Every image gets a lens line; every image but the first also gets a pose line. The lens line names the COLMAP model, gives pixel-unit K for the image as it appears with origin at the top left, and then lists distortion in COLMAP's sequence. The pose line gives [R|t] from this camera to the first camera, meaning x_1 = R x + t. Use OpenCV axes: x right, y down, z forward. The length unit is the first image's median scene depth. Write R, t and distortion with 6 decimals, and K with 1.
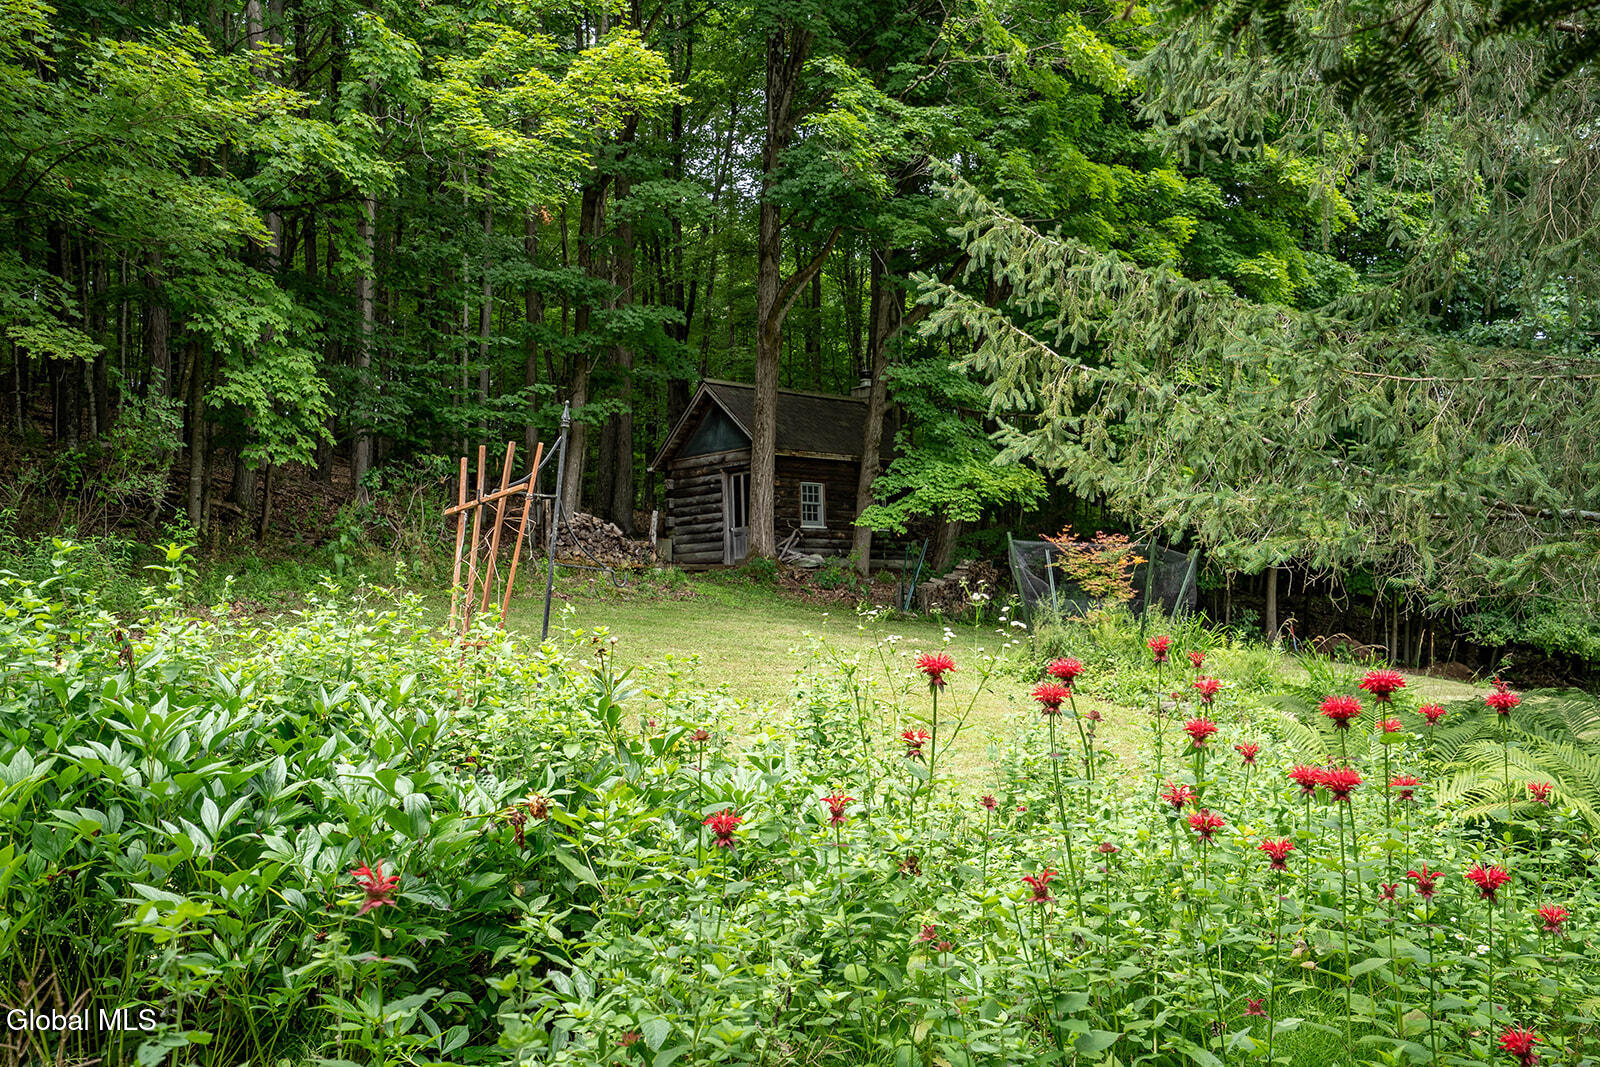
lens RADIAL K [[1637.4, 0, 799.9], [0, 1637.4, 535.2], [0, 0, 1]] dist [0.071228, 0.000000]
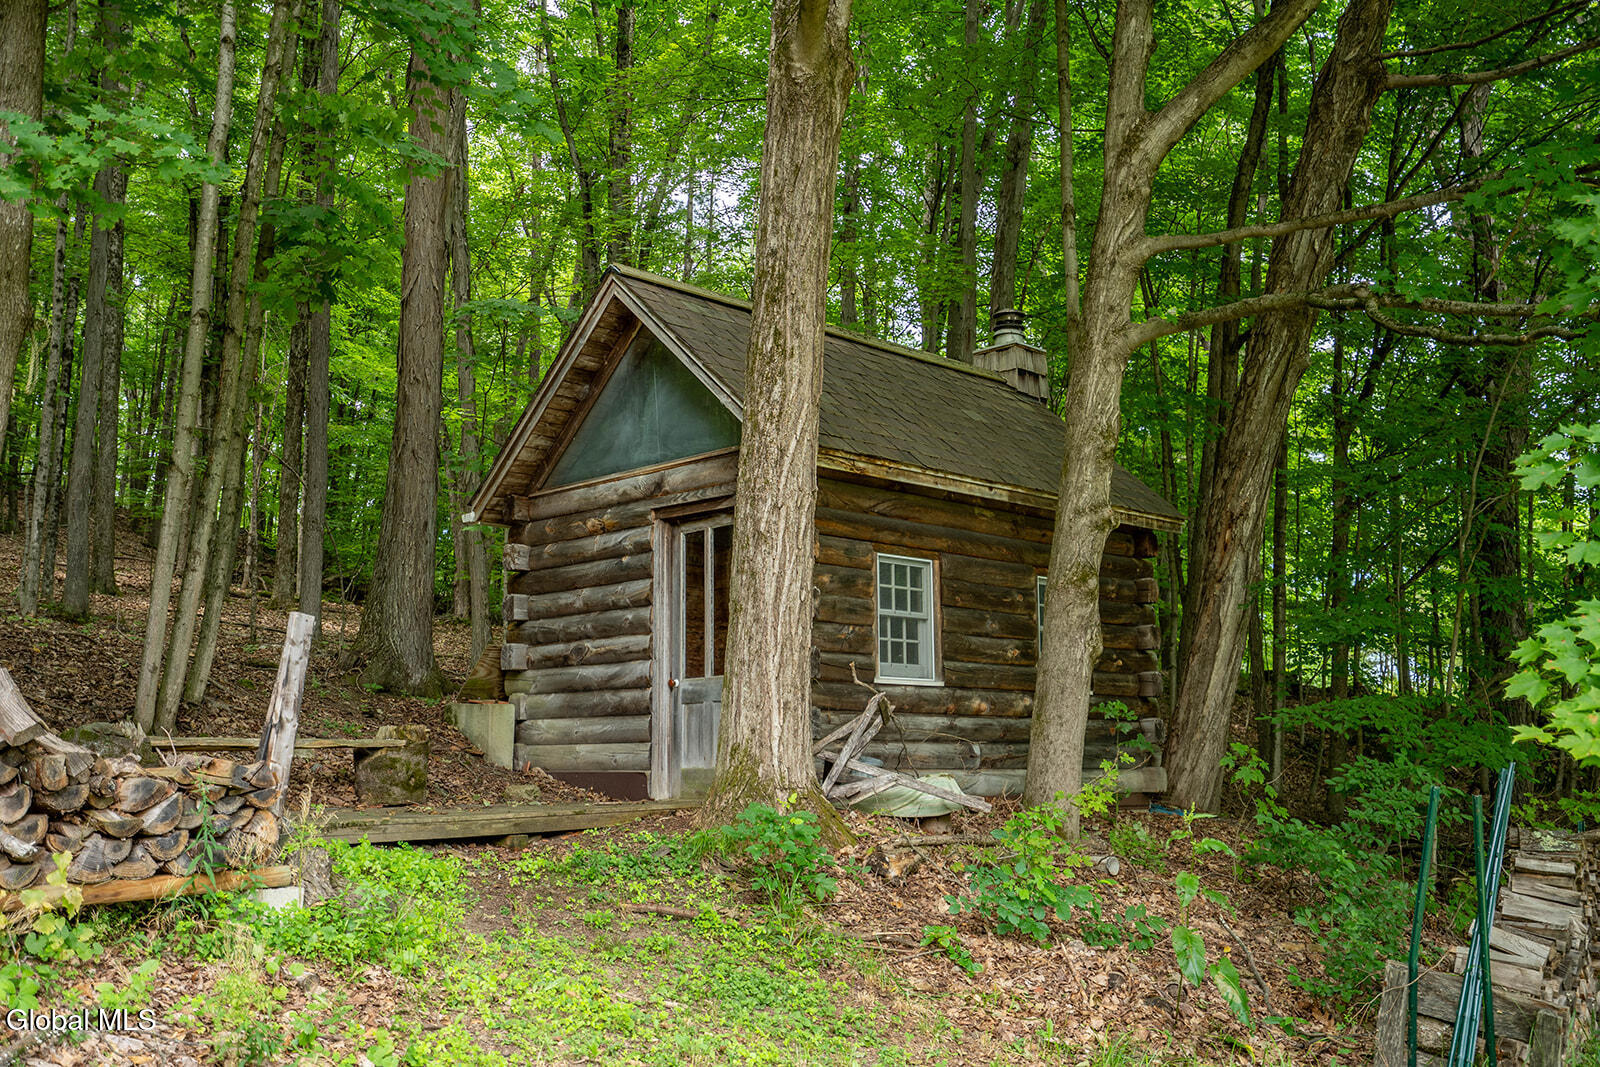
lens RADIAL K [[1604.0, 0, 798.6], [0, 1604.0, 532.7], [0, 0, 1]] dist [-0.004141, 0.000000]
pose [[0.999580, 0.024448, 0.015586, -0.021326], [-0.023089, 0.996358, -0.082089, -0.008061], [-0.017536, 0.081694, 0.996503, 0.650964]]
